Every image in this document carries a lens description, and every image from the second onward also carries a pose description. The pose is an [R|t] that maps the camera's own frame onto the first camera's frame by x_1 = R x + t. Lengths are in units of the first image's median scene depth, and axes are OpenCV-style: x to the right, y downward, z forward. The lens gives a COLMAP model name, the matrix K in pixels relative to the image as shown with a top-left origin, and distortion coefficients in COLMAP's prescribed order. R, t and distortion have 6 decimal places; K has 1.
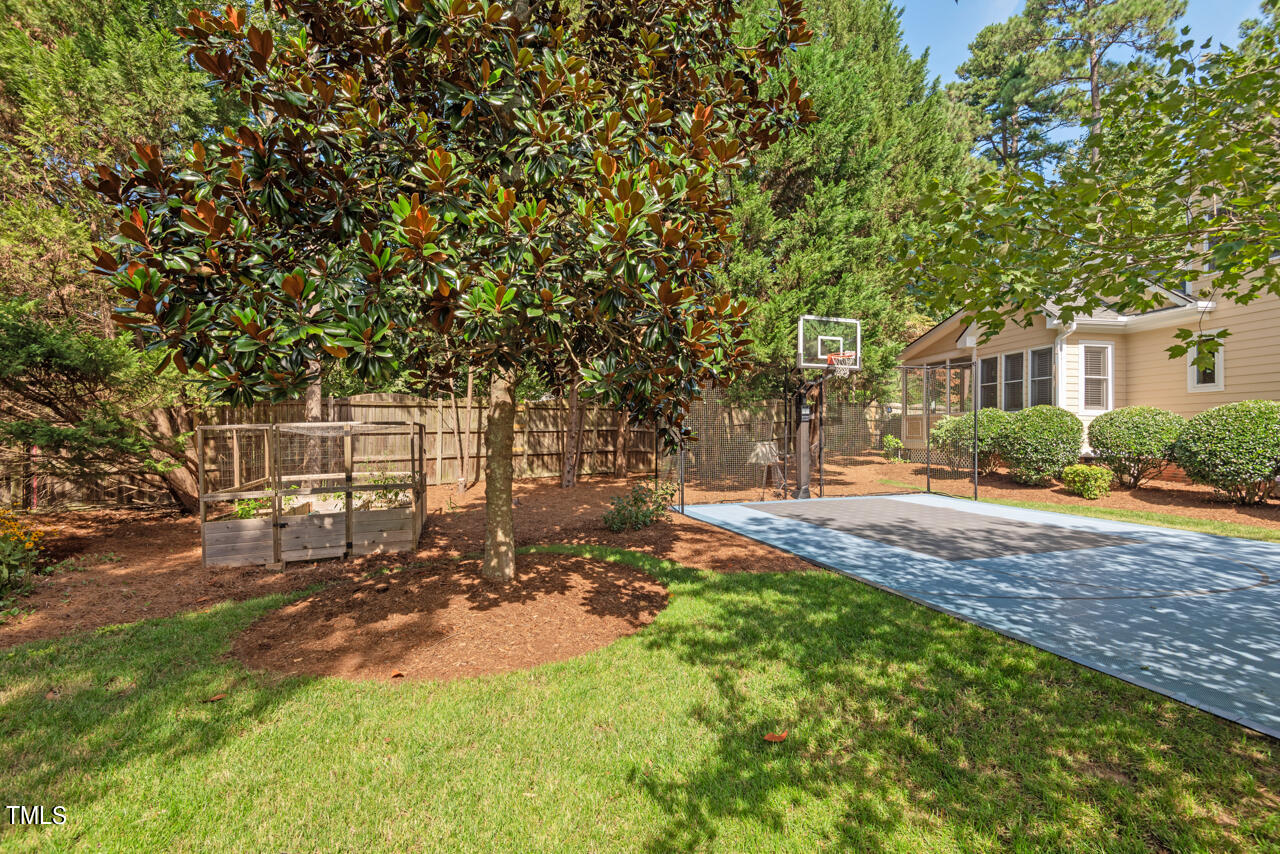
lens RADIAL K [[576.6, 0, 641.1], [0, 576.6, 433.4], [0, 0, 1]] dist [0.026068, -0.012485]
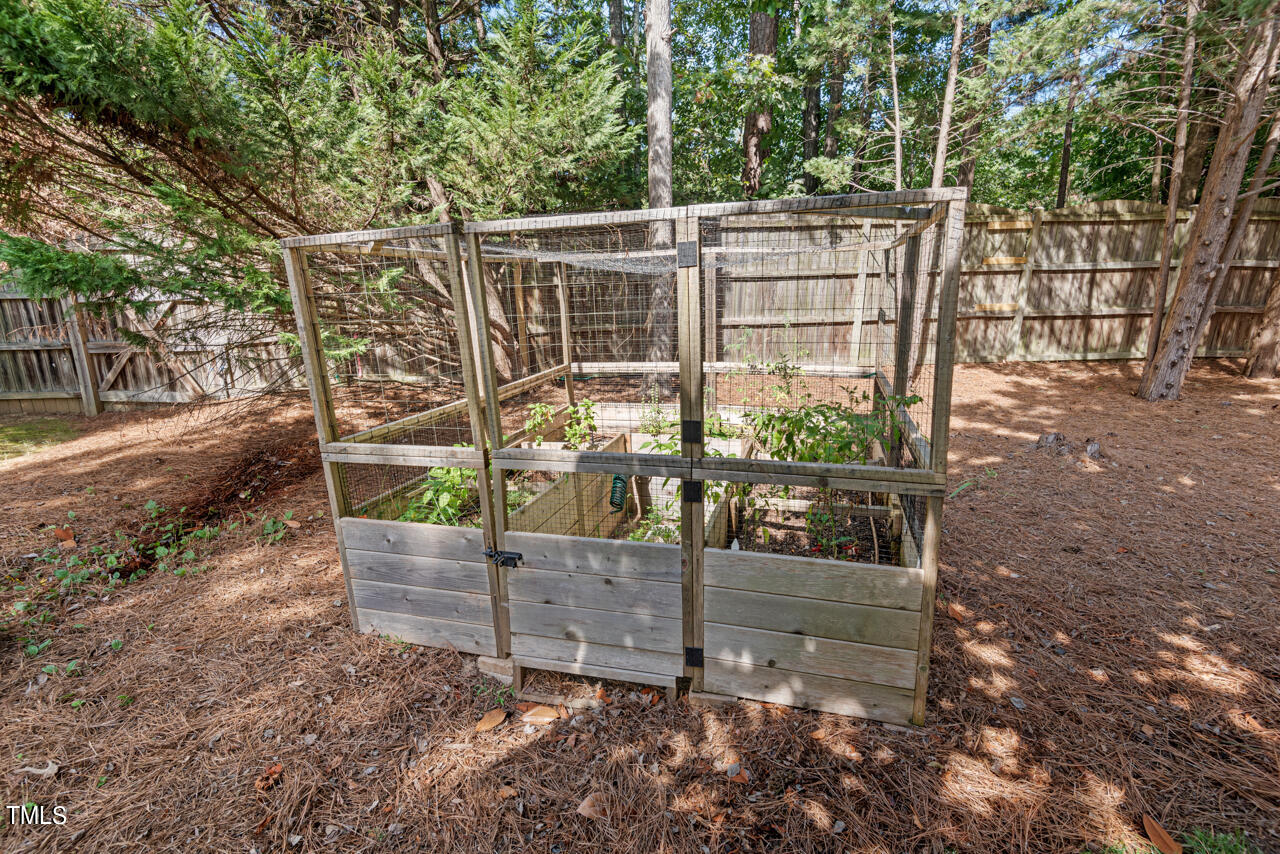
lens RADIAL K [[576.6, 0, 641.1], [0, 576.6, 426.6], [0, 0, 1]] dist [0.026068, -0.012485]
pose [[0.823272, 0.129575, -0.552661, -0.202532], [0.007182, 0.971143, 0.238389, 0.006712], [0.567602, -0.200228, 0.798584, 0.415062]]
